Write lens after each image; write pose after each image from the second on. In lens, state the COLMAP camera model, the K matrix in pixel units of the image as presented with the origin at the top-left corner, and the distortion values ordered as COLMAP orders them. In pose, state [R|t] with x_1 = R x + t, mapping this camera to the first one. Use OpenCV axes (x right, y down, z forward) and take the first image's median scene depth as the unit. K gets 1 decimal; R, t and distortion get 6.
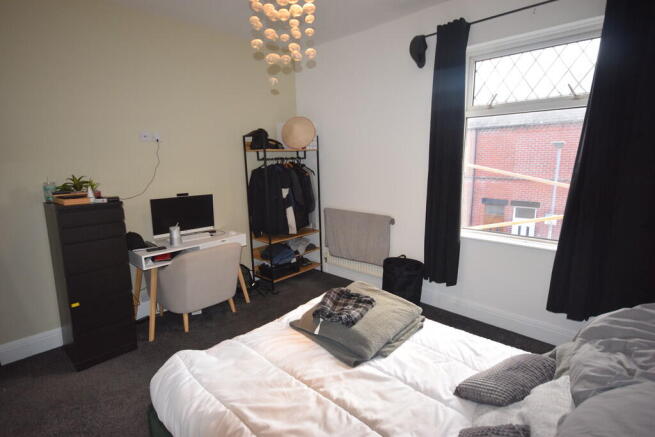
lens RADIAL K [[324.1, 0, 327.5], [0, 324.1, 218.5], [0, 0, 1]] dist [-0.002105, 0.000054]
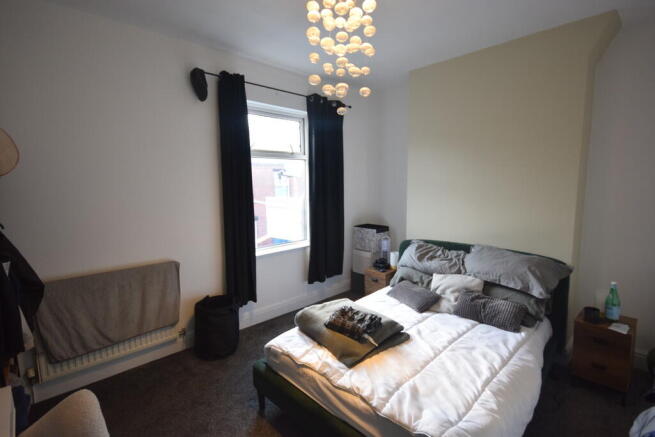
lens RADIAL K [[305.9, 0, 327.5], [0, 305.9, 218.5], [0, 0, 1]] dist [0.000482, 0.000182]
pose [[0.067287, -0.113407, 0.991267, -0.962116], [0.194460, 0.975957, 0.098456, -0.200943], [-0.978600, 0.186137, 0.087722, 0.903569]]
